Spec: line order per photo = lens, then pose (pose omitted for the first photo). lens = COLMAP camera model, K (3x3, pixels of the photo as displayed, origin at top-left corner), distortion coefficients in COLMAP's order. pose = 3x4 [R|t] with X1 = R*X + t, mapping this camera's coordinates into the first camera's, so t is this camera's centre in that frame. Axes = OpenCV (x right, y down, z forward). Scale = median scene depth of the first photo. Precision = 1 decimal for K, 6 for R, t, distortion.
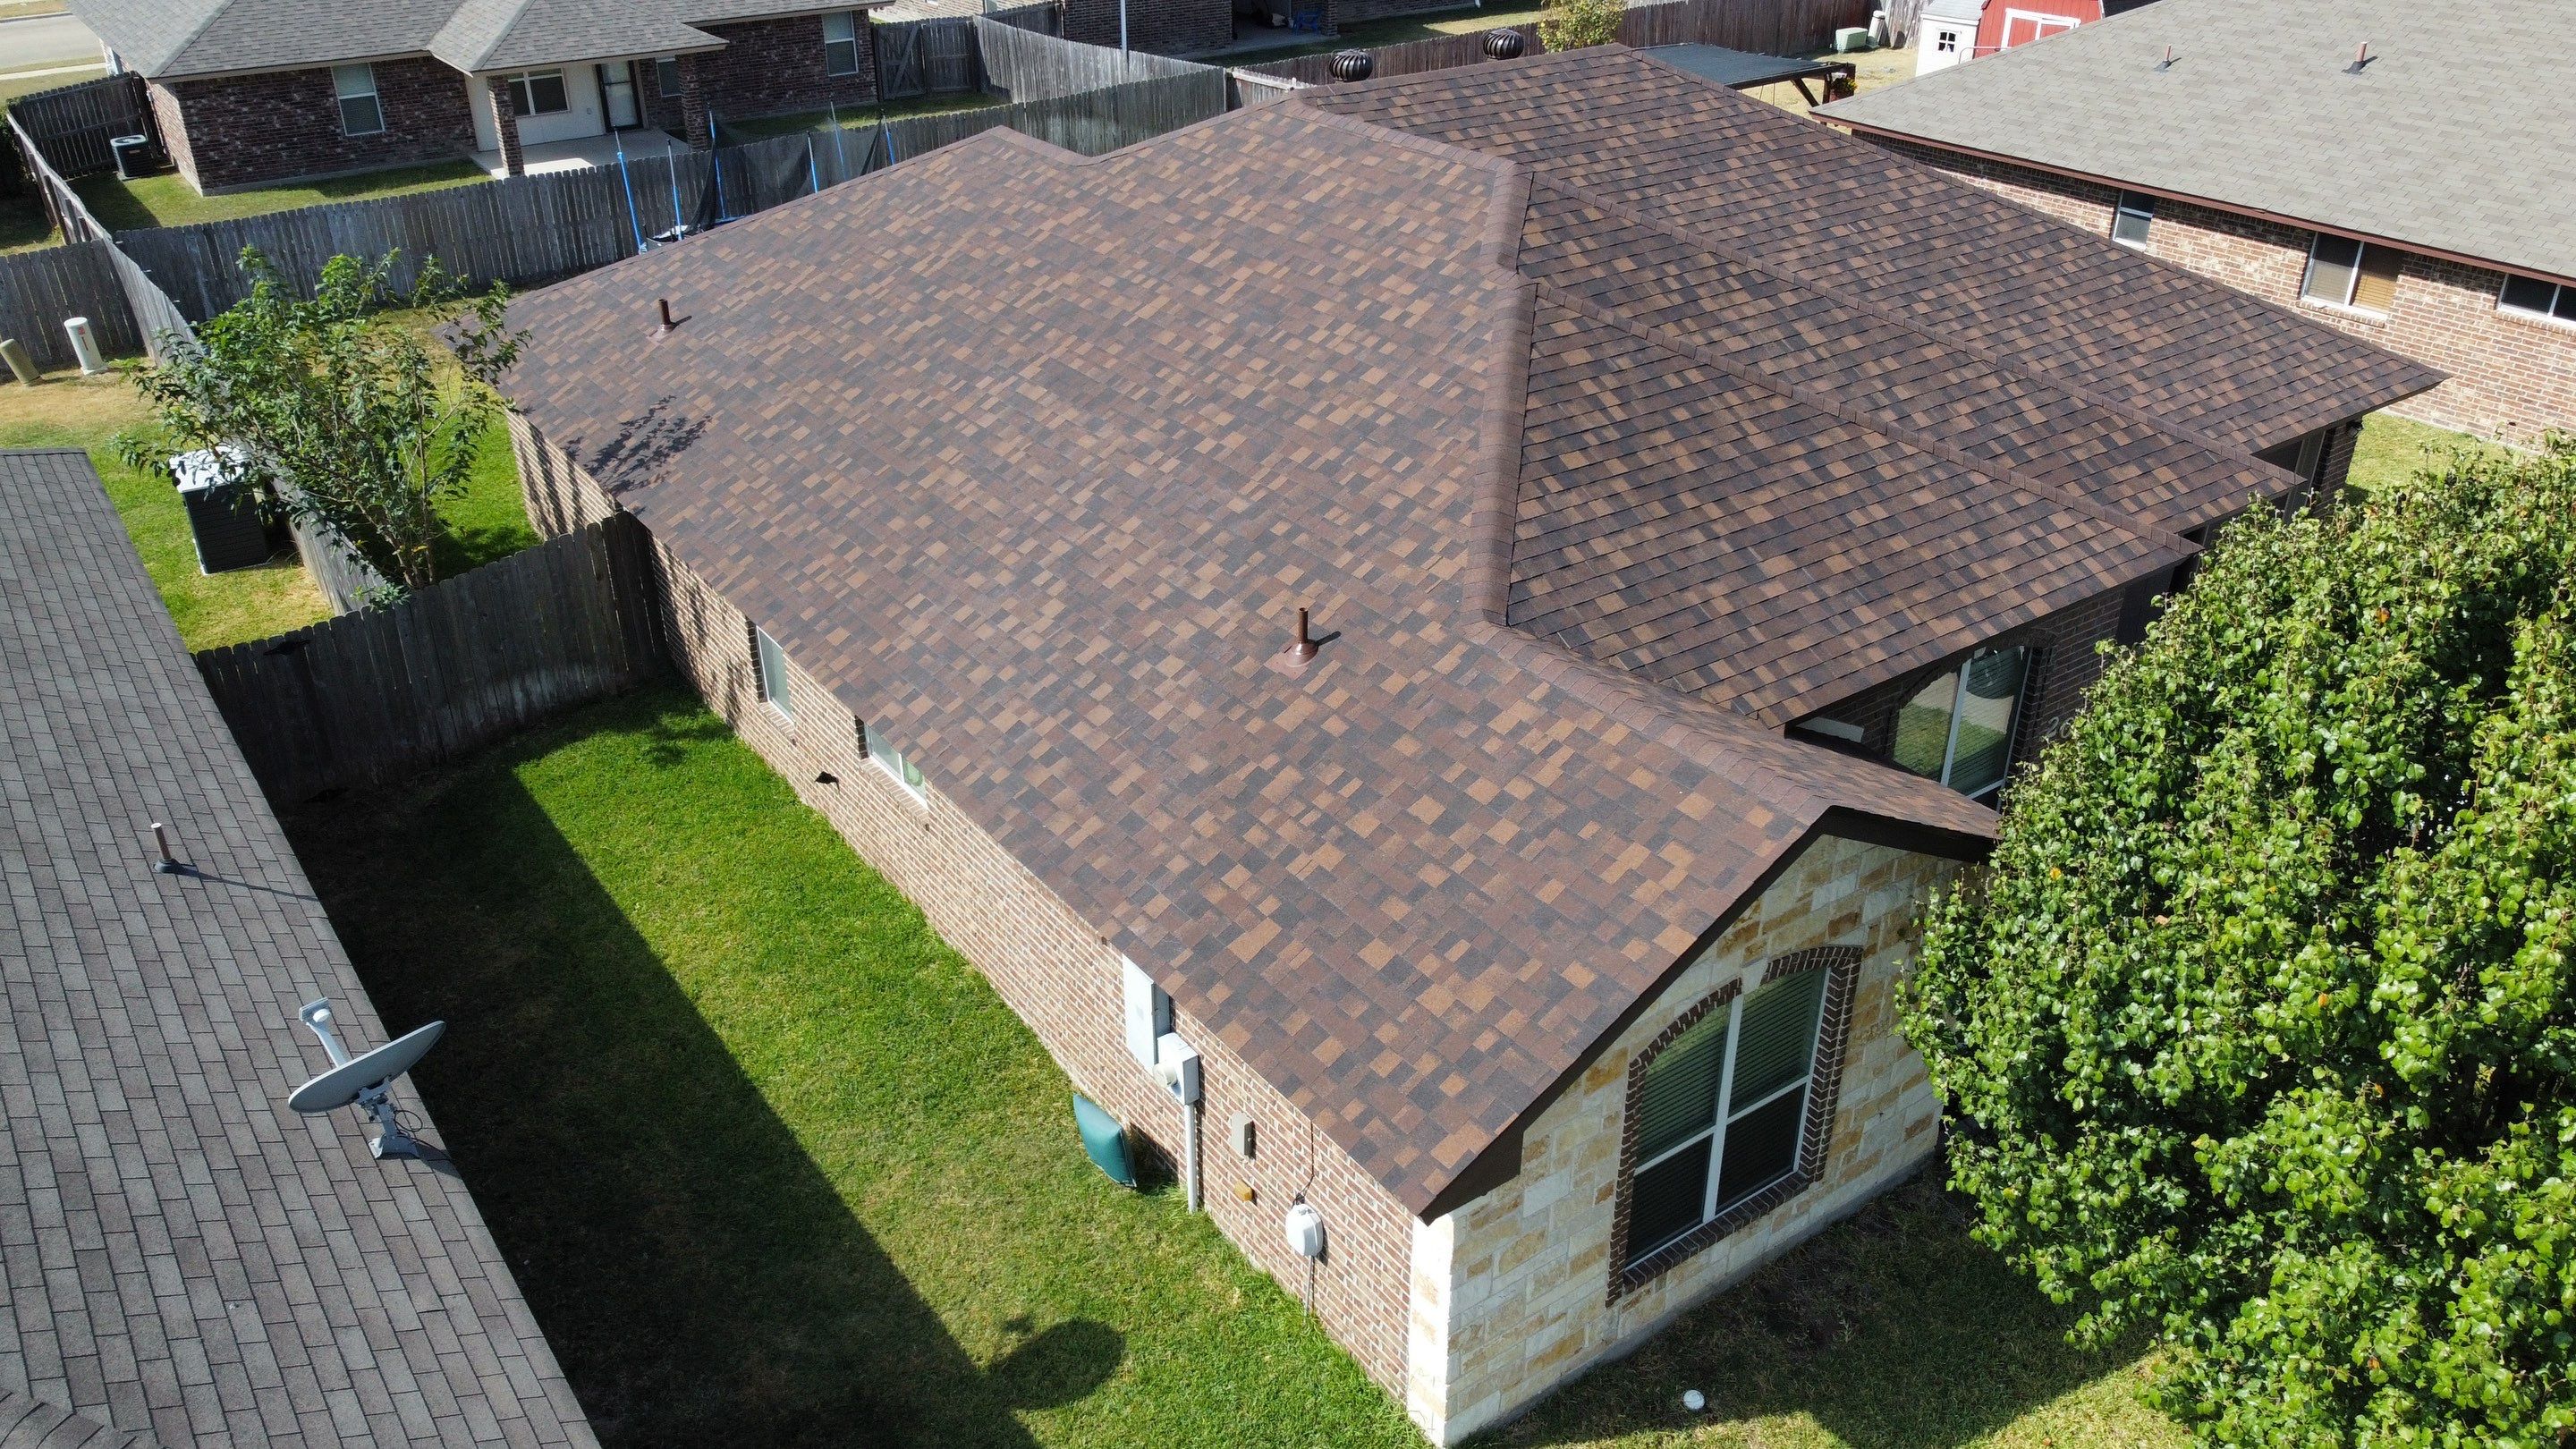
lens RADIAL K [[1945.5, 0, 1292.5], [0, 1945.5, 747.0], [0, 0, 1]] dist [0.010825, -0.022962]
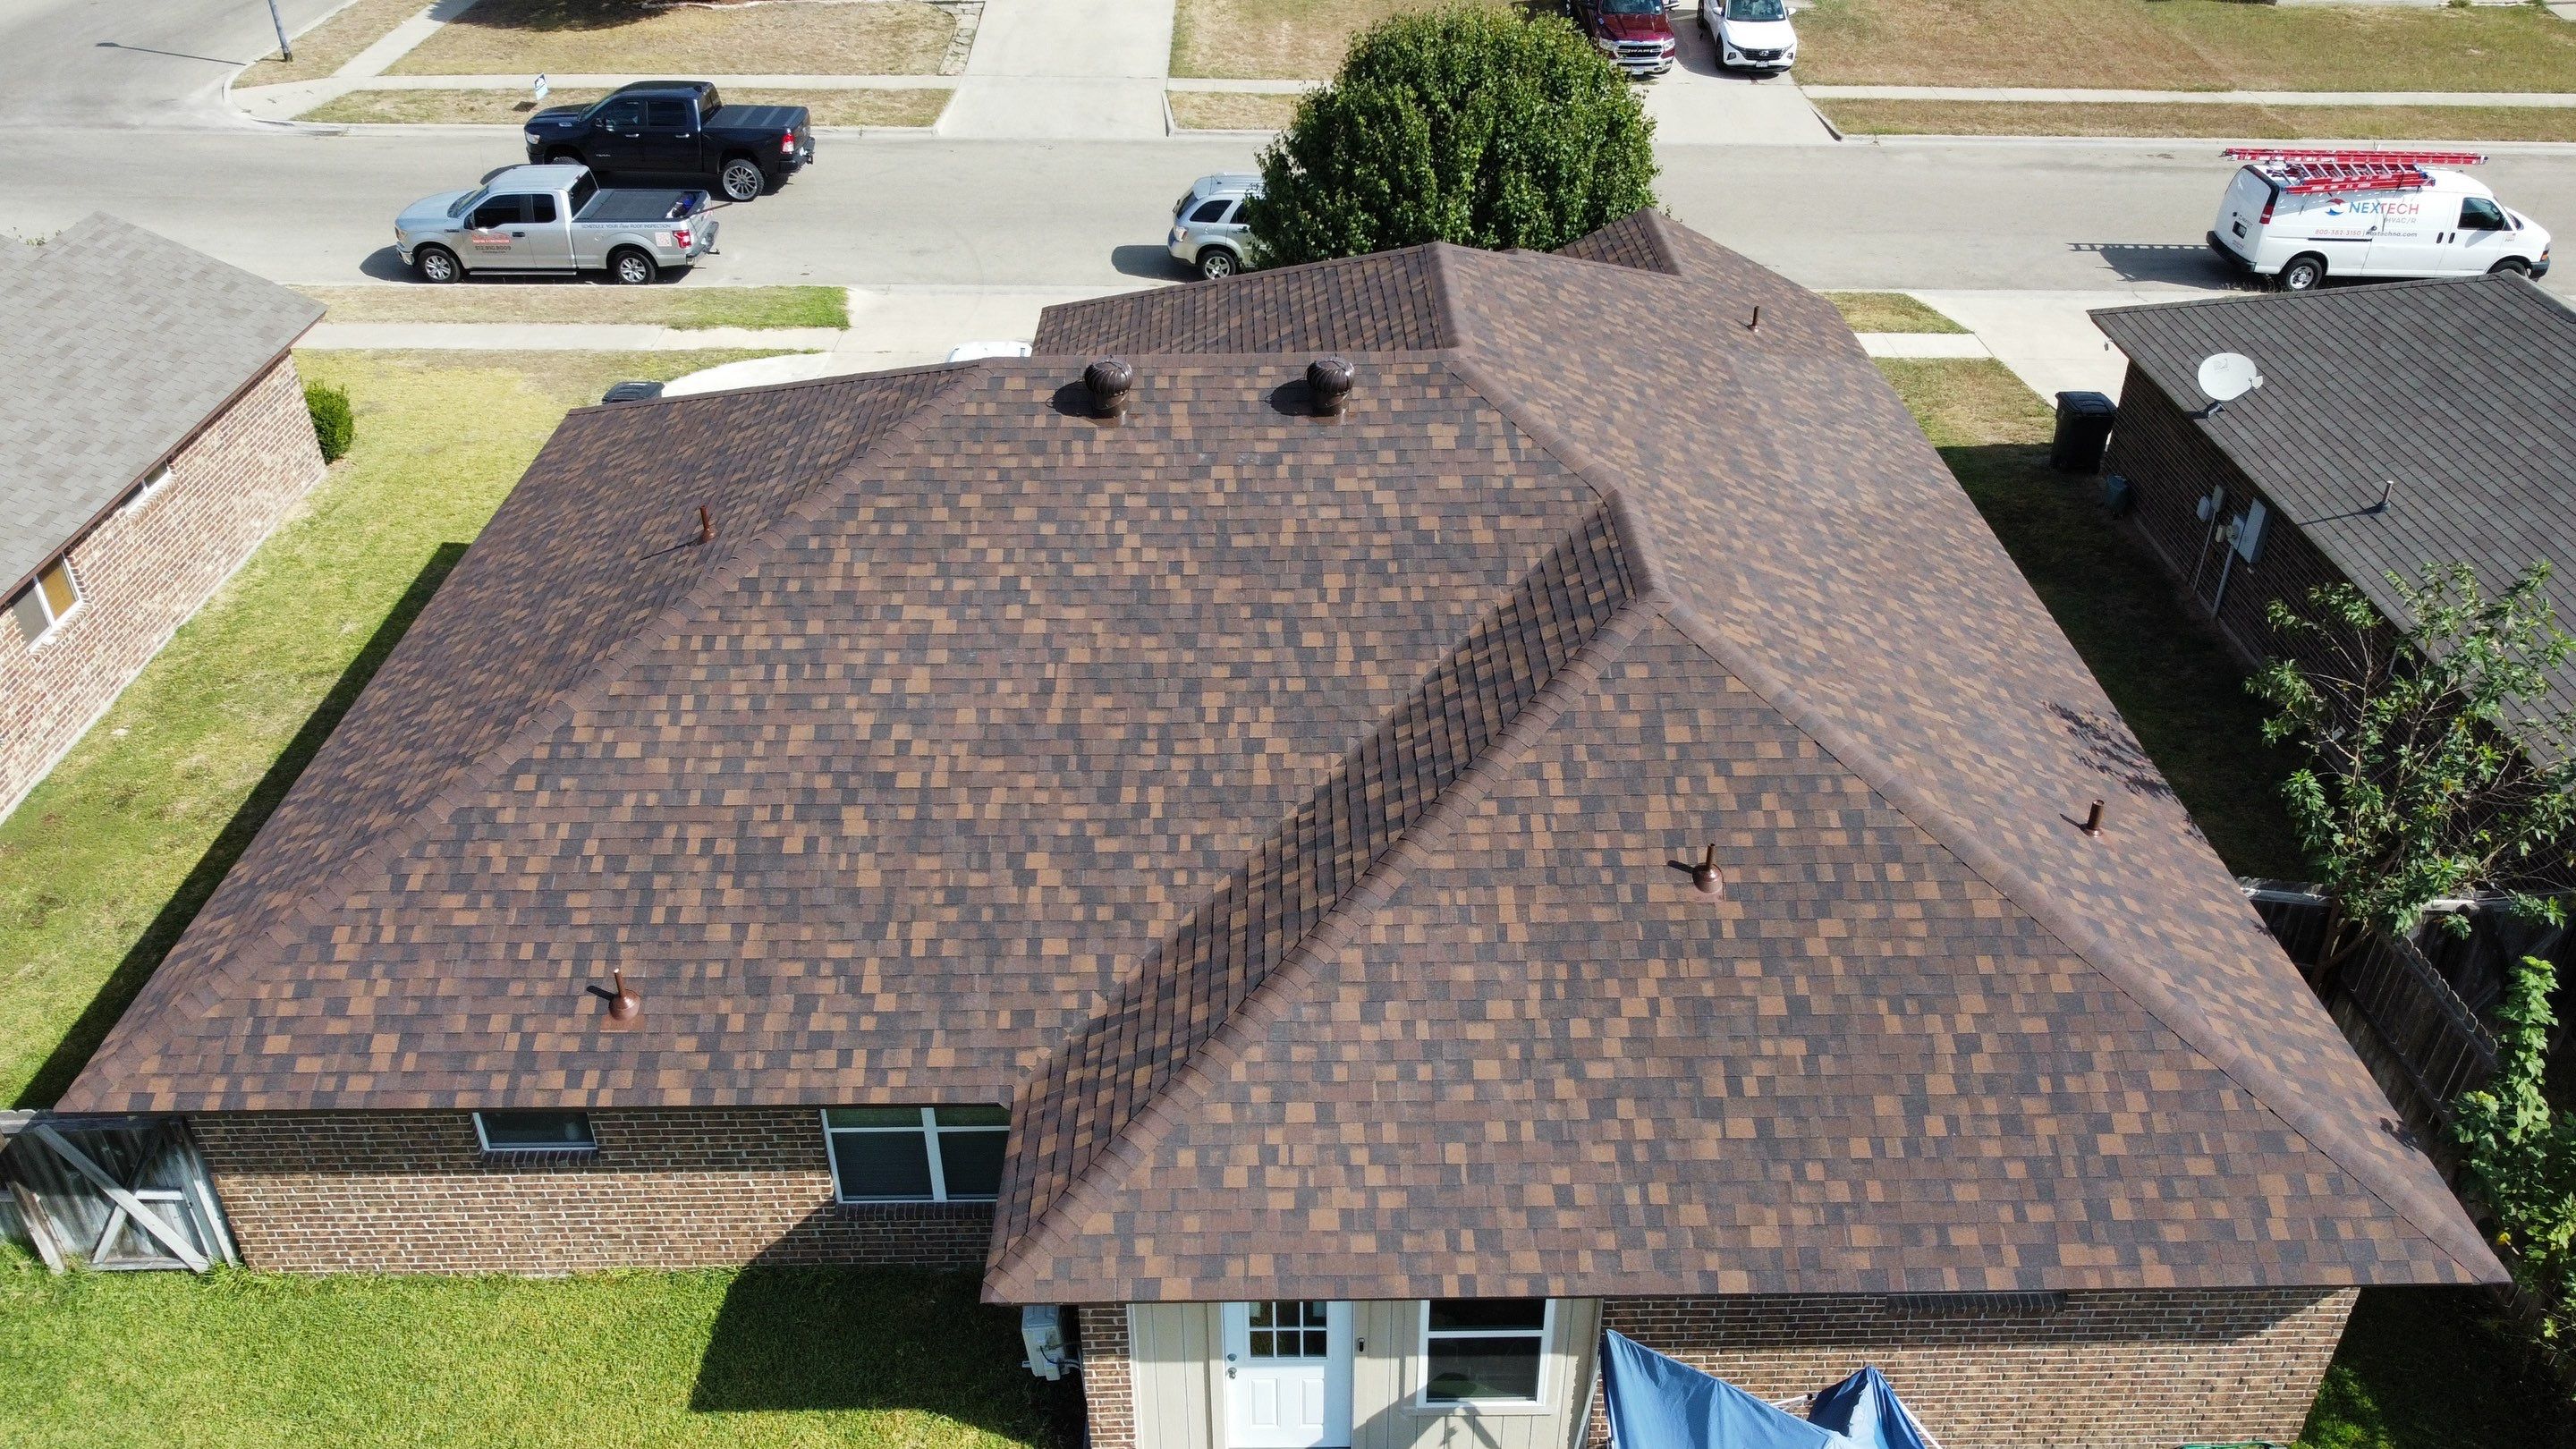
lens RADIAL K [[1945.5, 0, 1287.4], [0, 1945.5, 741.6], [0, 0, 1]] dist [0.010825, -0.022962]
pose [[-0.815122, -0.305605, 0.492120, -0.583693], [0.294305, 0.513252, 0.806199, -1.294031], [-0.498960, 0.801984, -0.328422, 1.875003]]
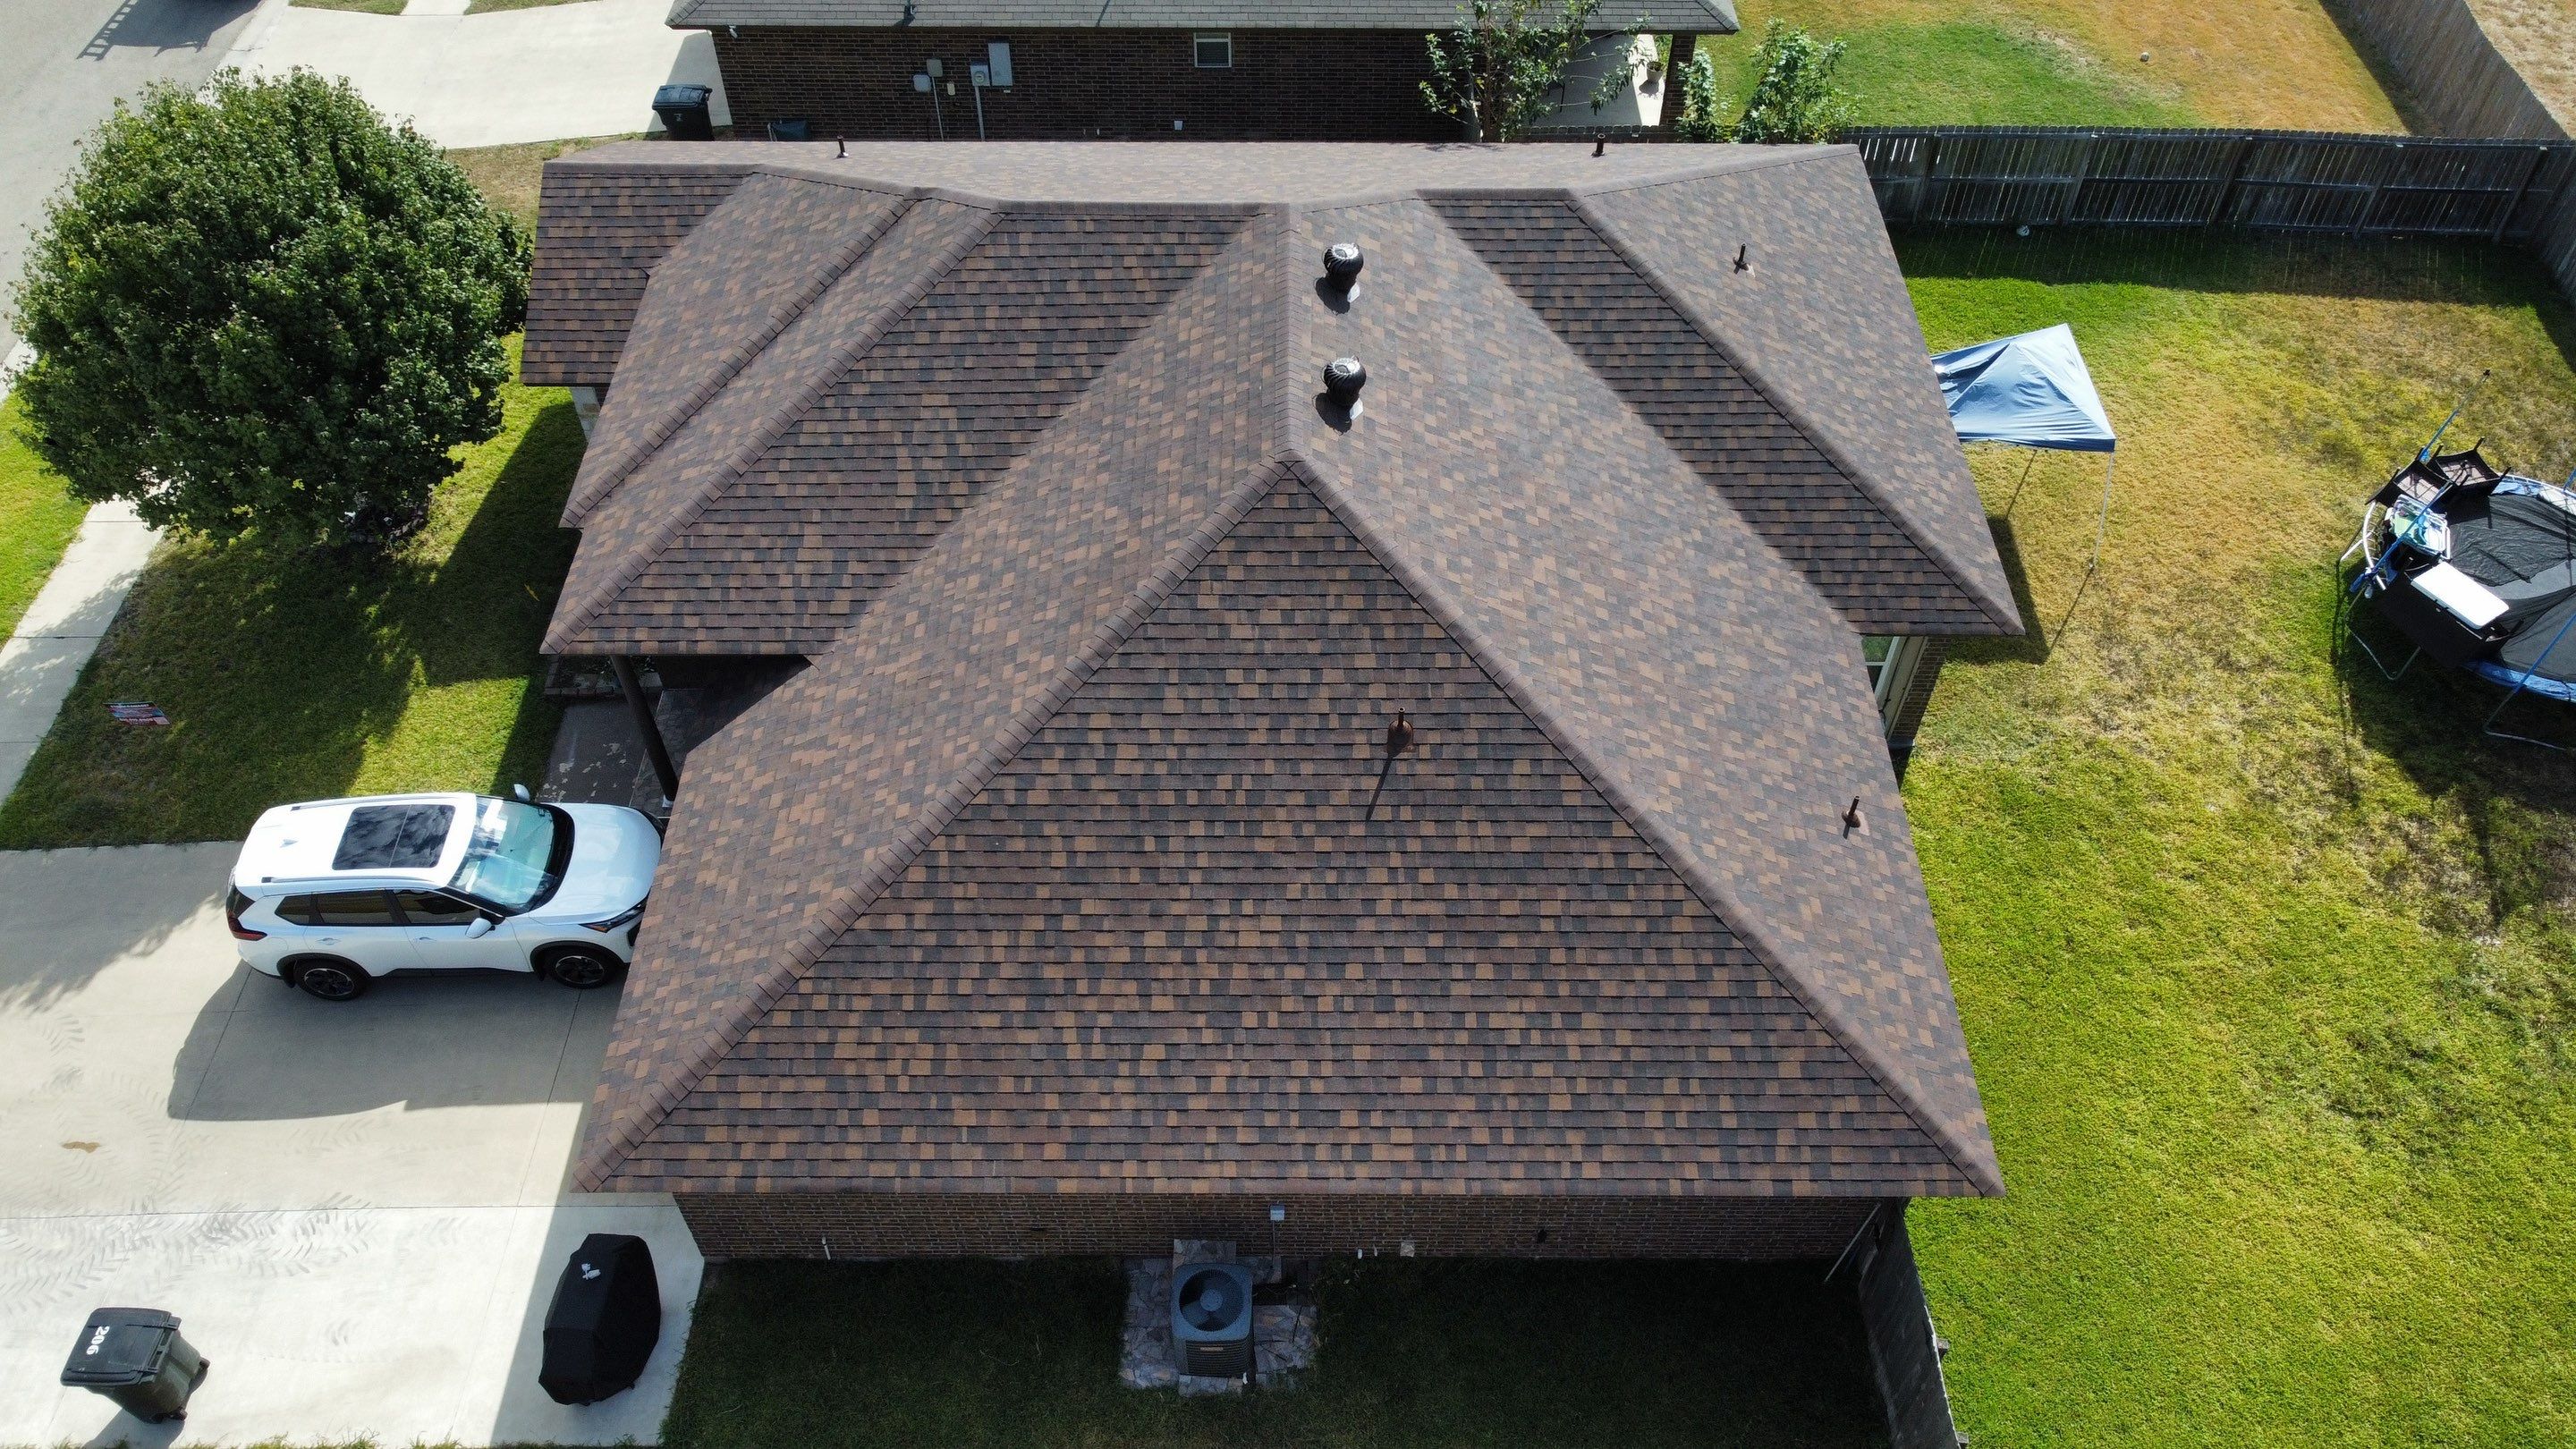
lens RADIAL K [[1945.5, 0, 1282.0], [0, 1945.5, 745.9], [0, 0, 1]] dist [0.010825, -0.022962]
pose [[-0.590607, 0.611350, -0.526720, 1.034374], [-0.396278, 0.348869, 0.849267, -1.524682], [0.702956, 0.710311, 0.036219, 1.469297]]
